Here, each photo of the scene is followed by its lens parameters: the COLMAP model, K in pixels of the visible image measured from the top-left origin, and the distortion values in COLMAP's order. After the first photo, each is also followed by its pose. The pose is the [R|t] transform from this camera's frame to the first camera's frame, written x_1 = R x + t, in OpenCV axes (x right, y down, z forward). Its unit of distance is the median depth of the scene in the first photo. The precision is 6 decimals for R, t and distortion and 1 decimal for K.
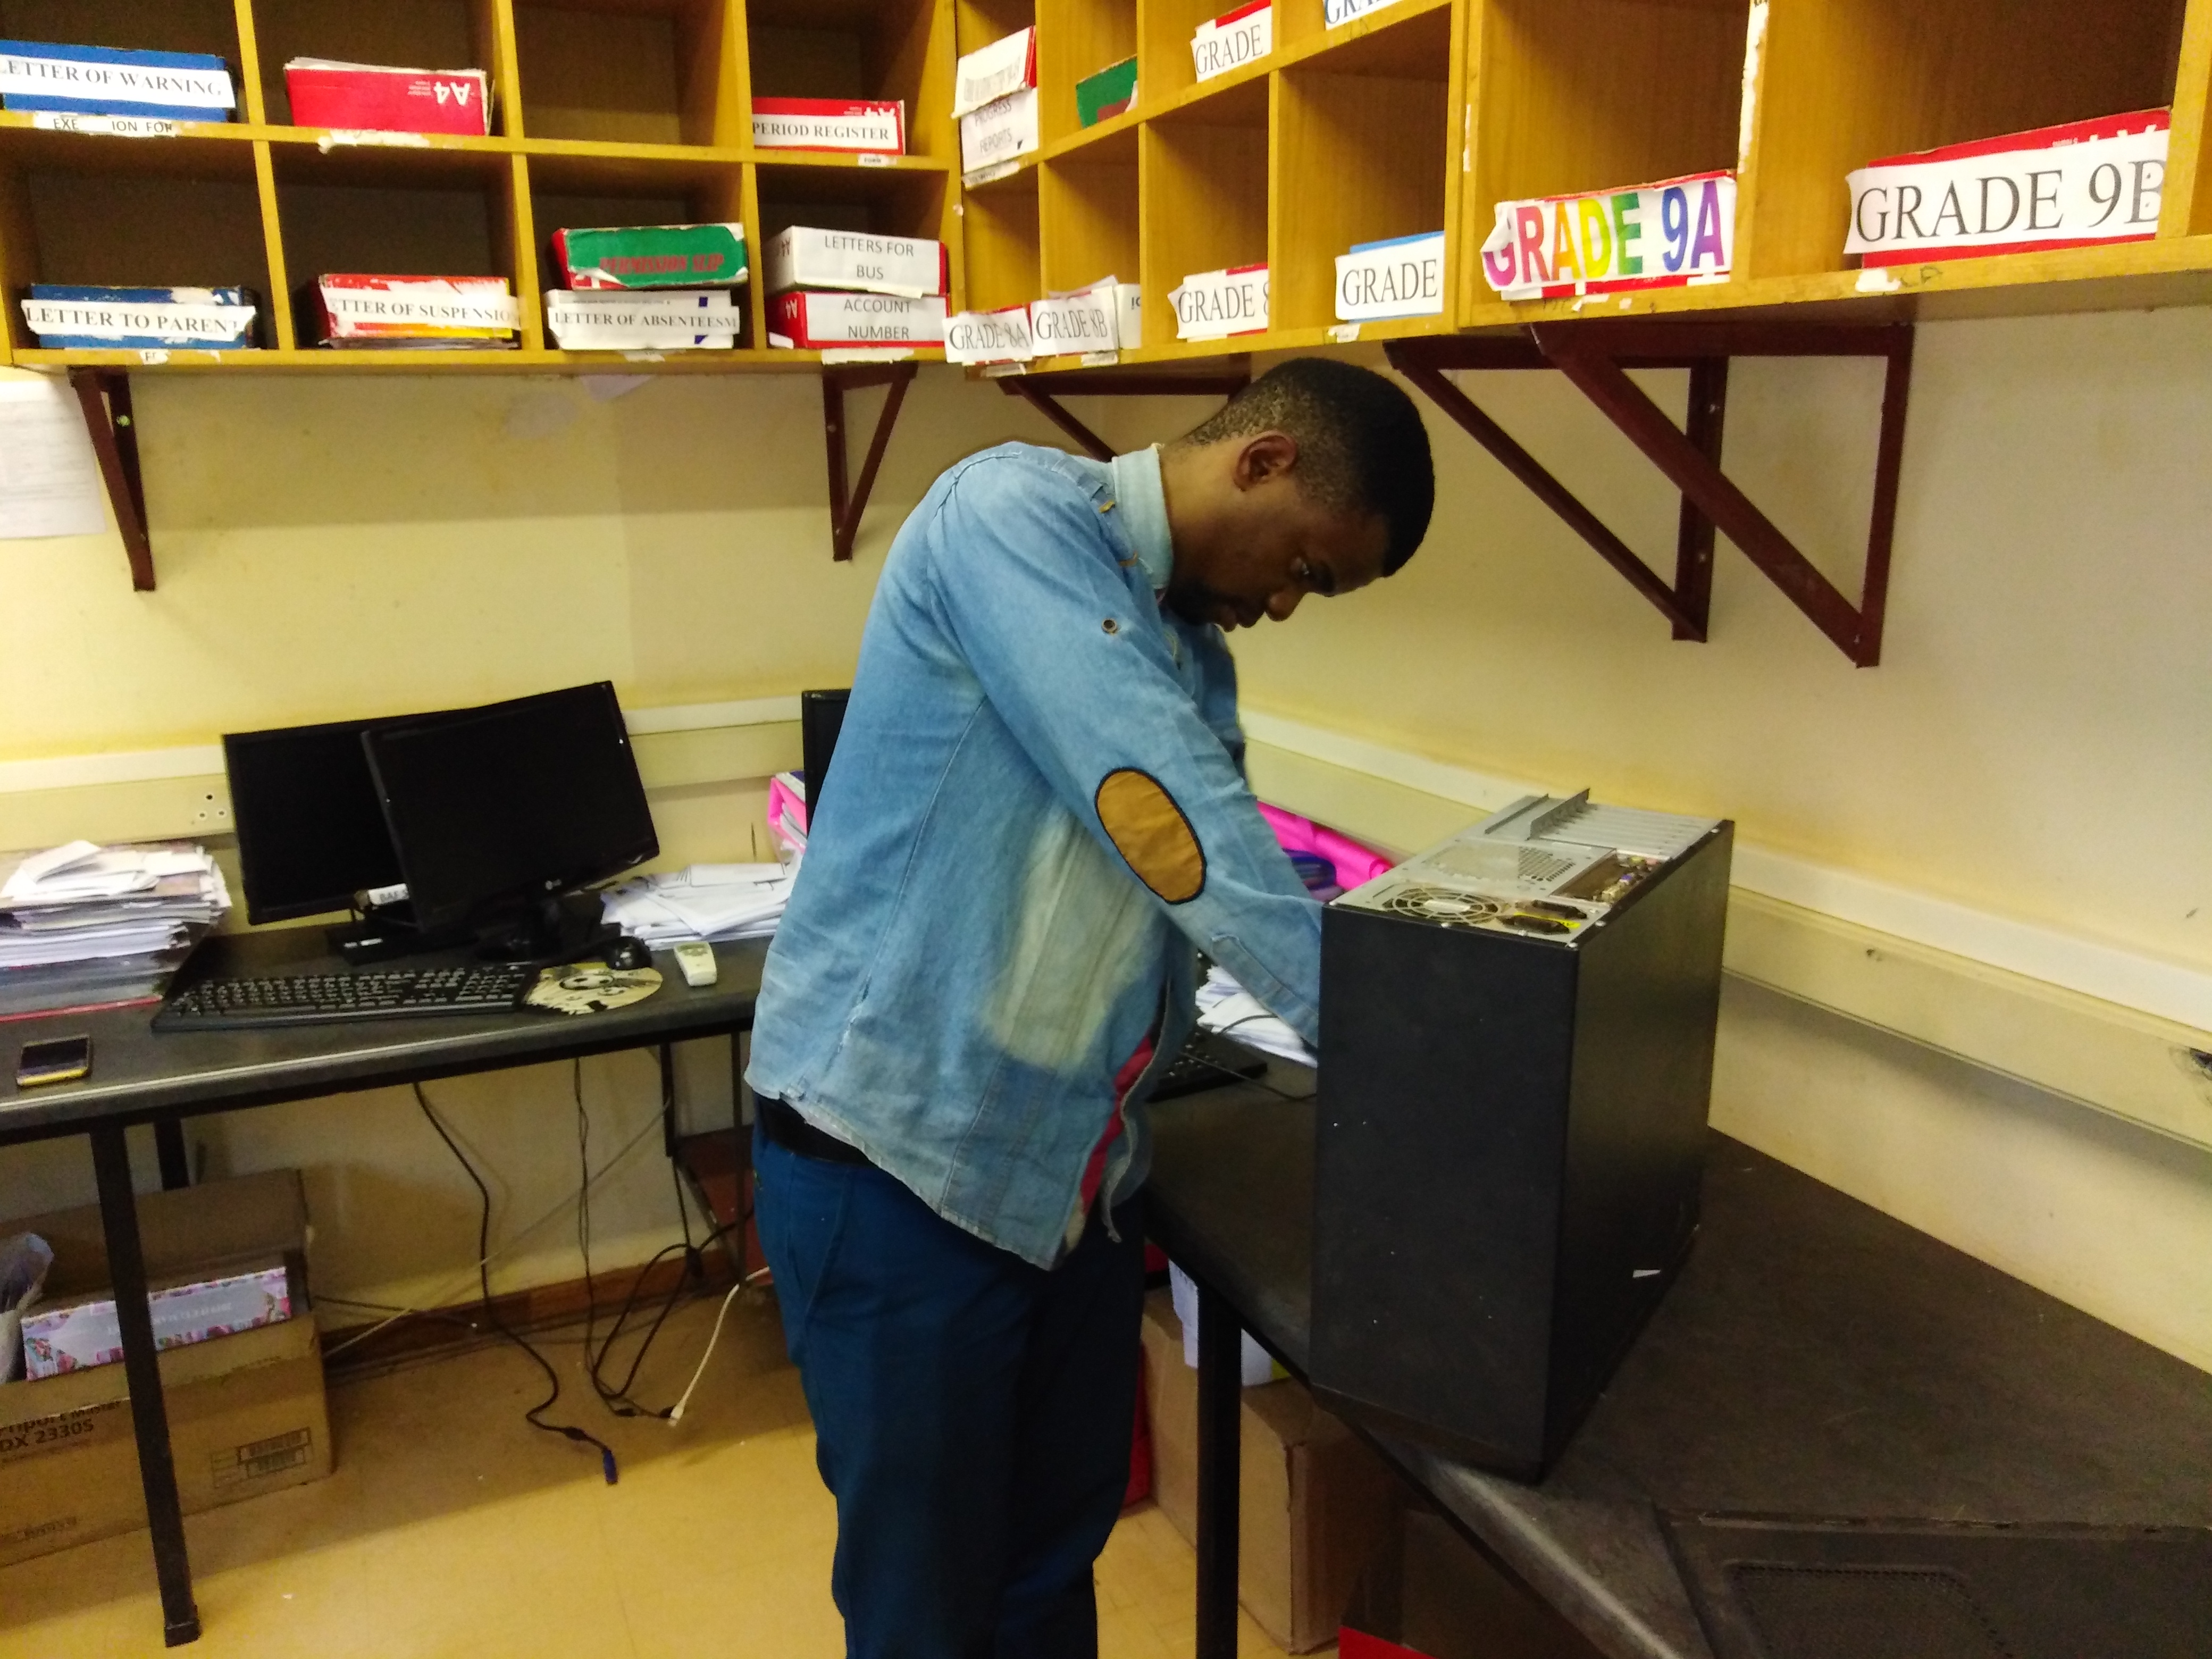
lens RADIAL K [[1671.9, 0, 1099.7], [0, 1671.9, 807.8], [0, 0, 1]] dist [0.017718, -0.002869]
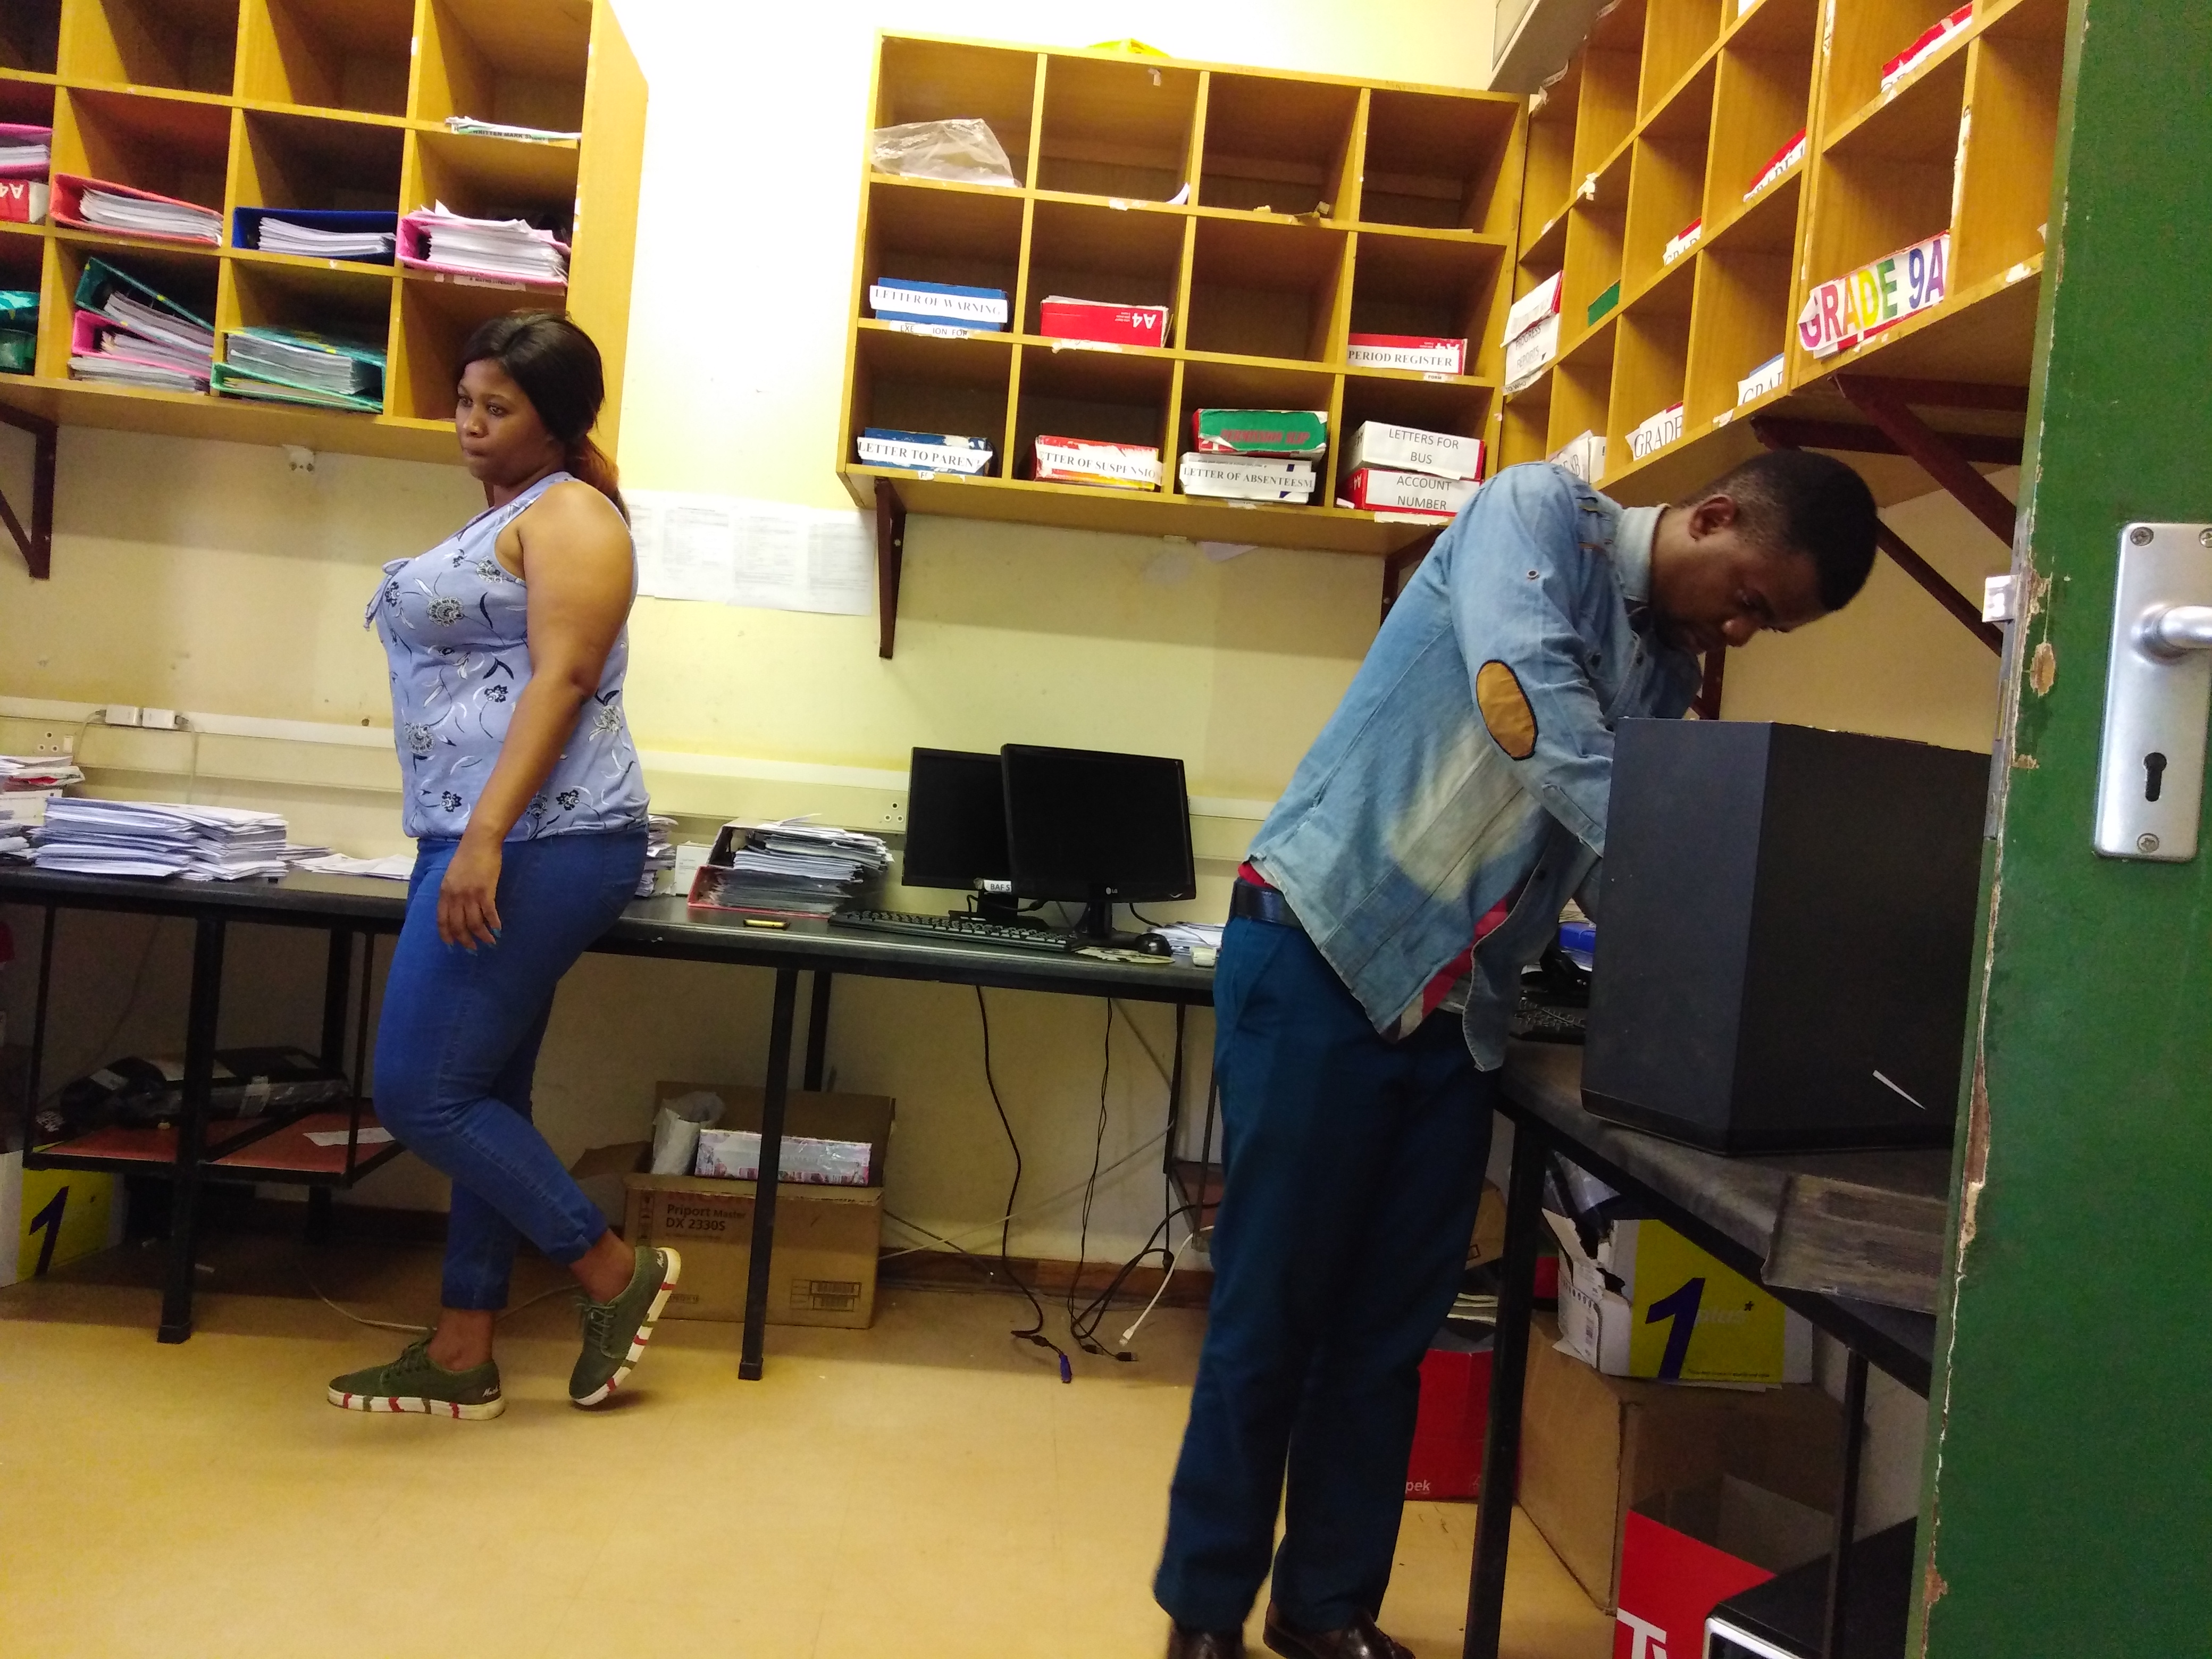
lens RADIAL K [[1659.2, 0, 1101.7], [0, 1659.2, 811.7], [0, 0, 1]] dist [0.017714, 0.002538]
pose [[0.922961, 0.102179, -0.371082, 0.167984], [-0.183099, 0.964599, -0.189800, 0.281269], [0.338552, 0.243122, 0.908996, -0.226972]]
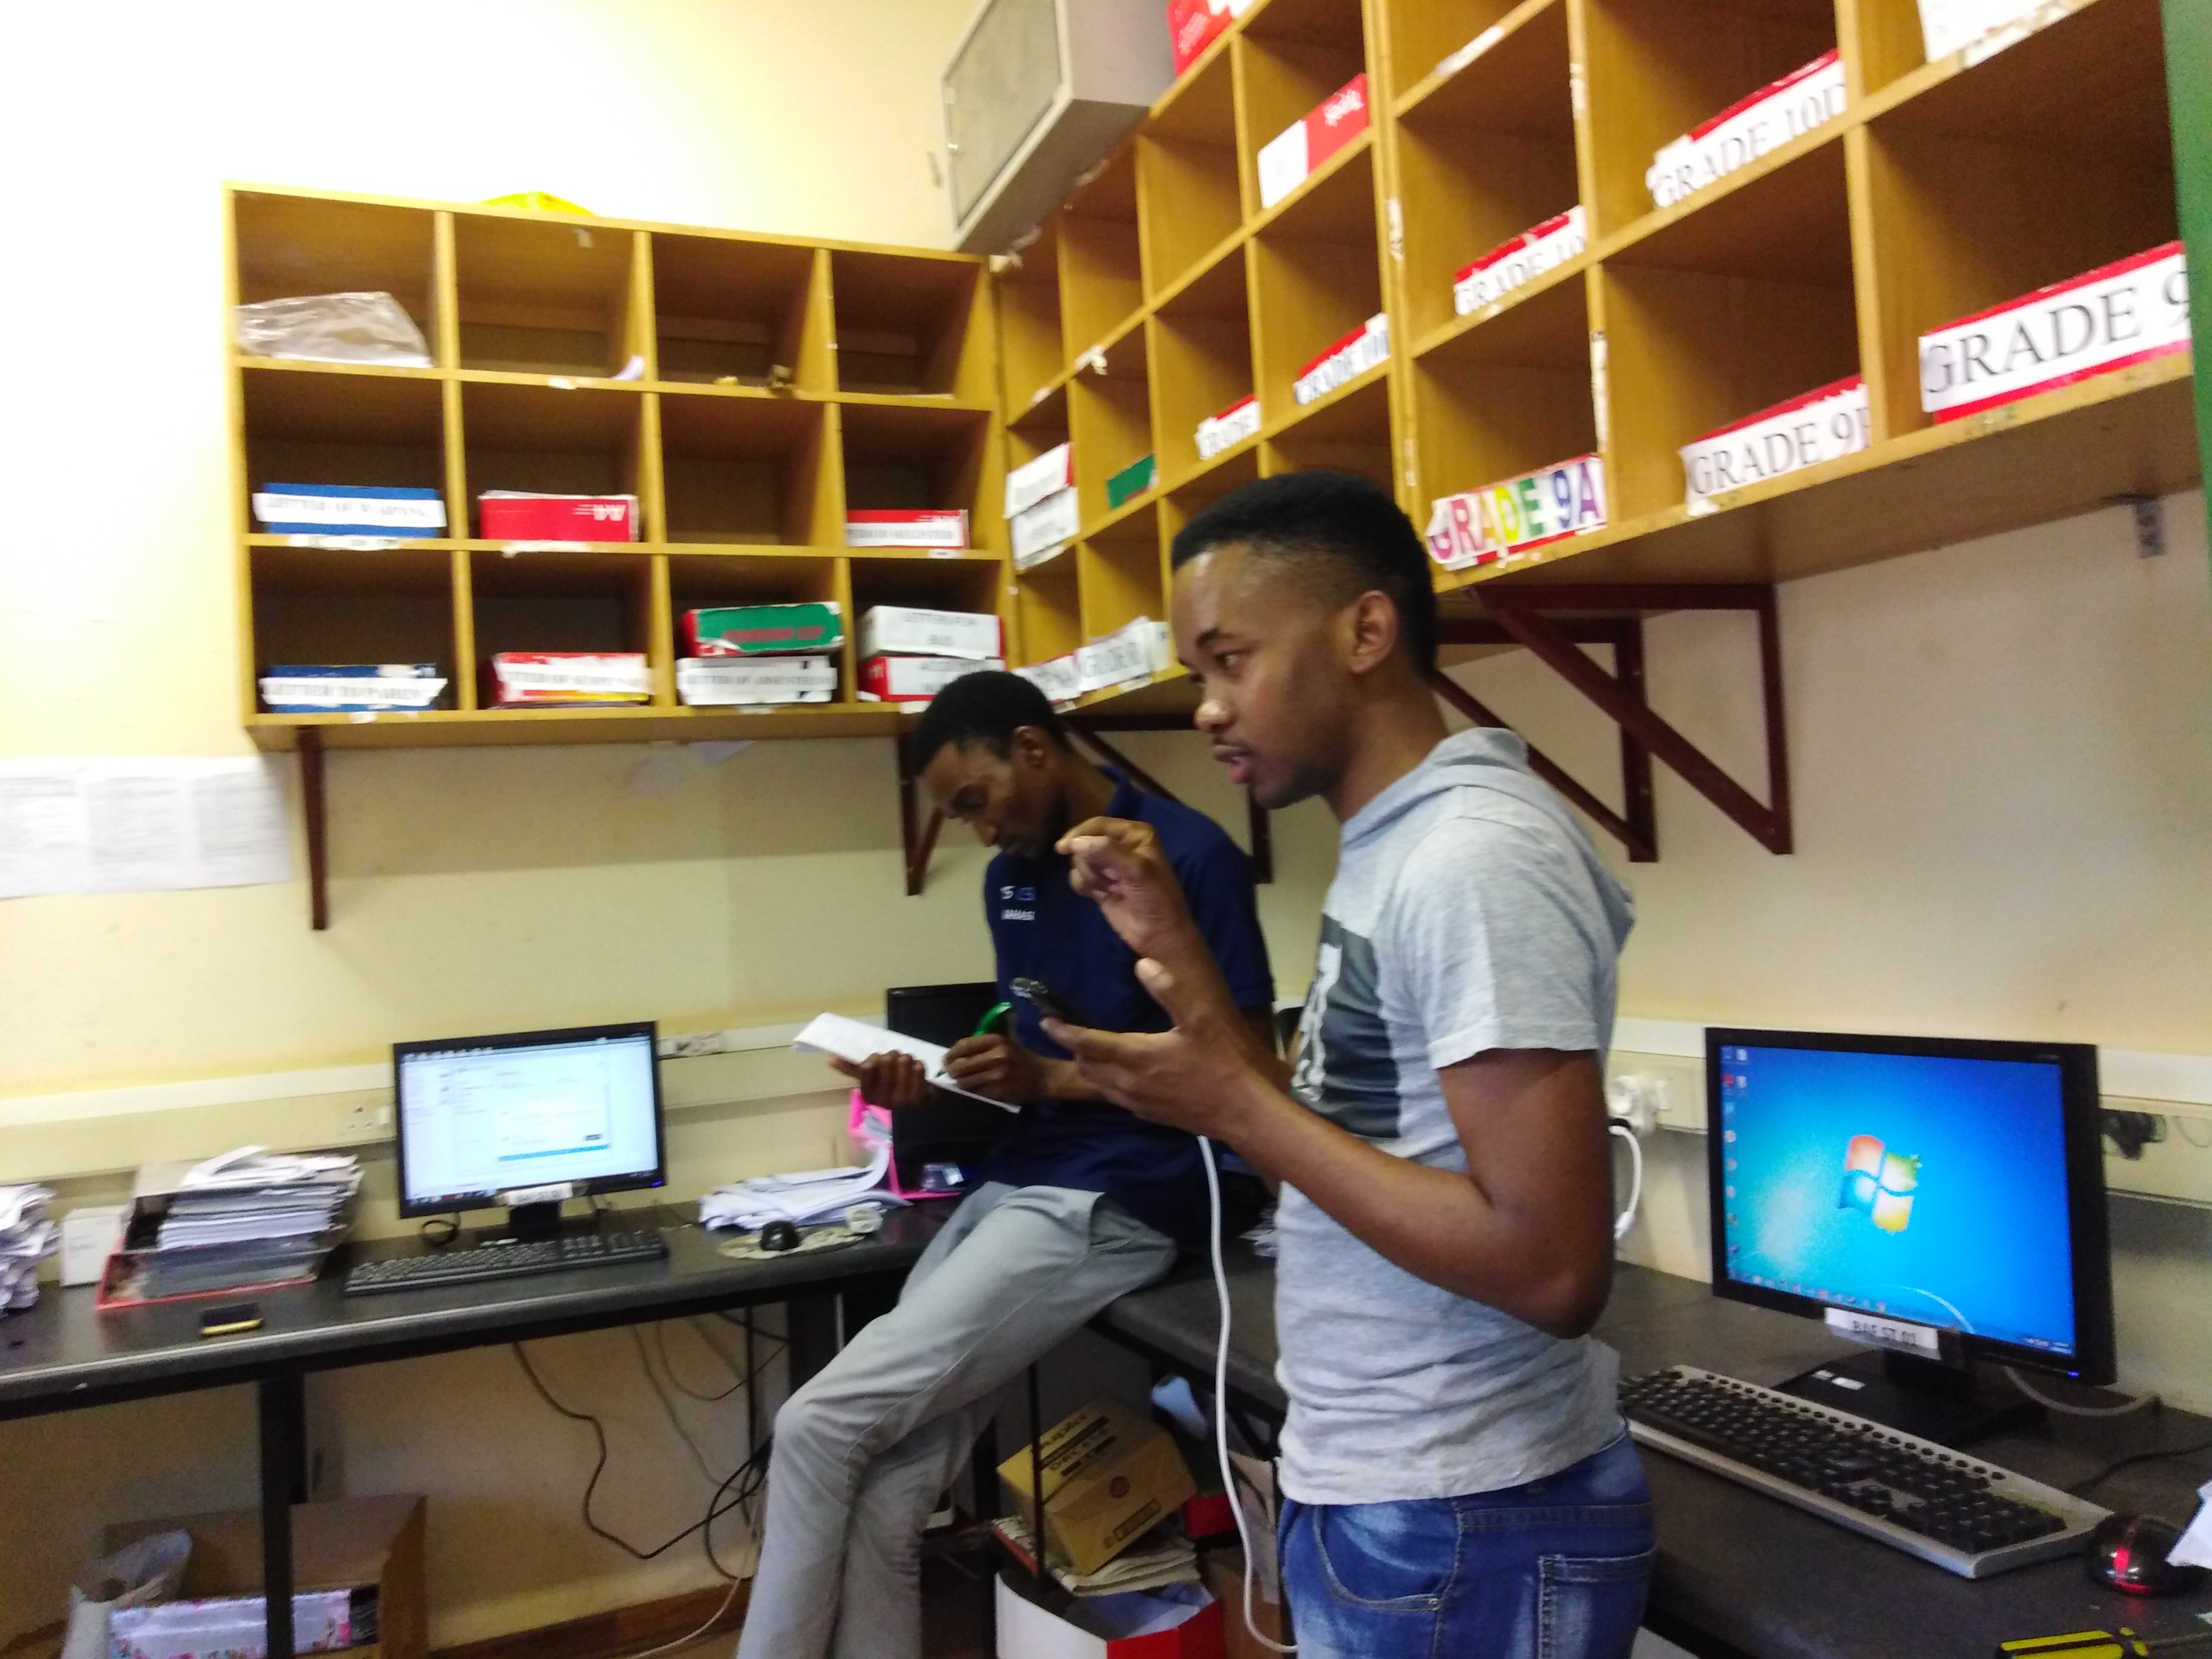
lens RADIAL K [[1665.3, 0, 1111.1], [0, 1665.3, 815.0], [0, 0, 1]] dist [0.006780, -0.008699]
pose [[0.998921, -0.046014, -0.006221, -0.015556], [0.042795, 0.964343, -0.261172, 0.143322], [0.018016, 0.260624, 0.965272, -0.144582]]
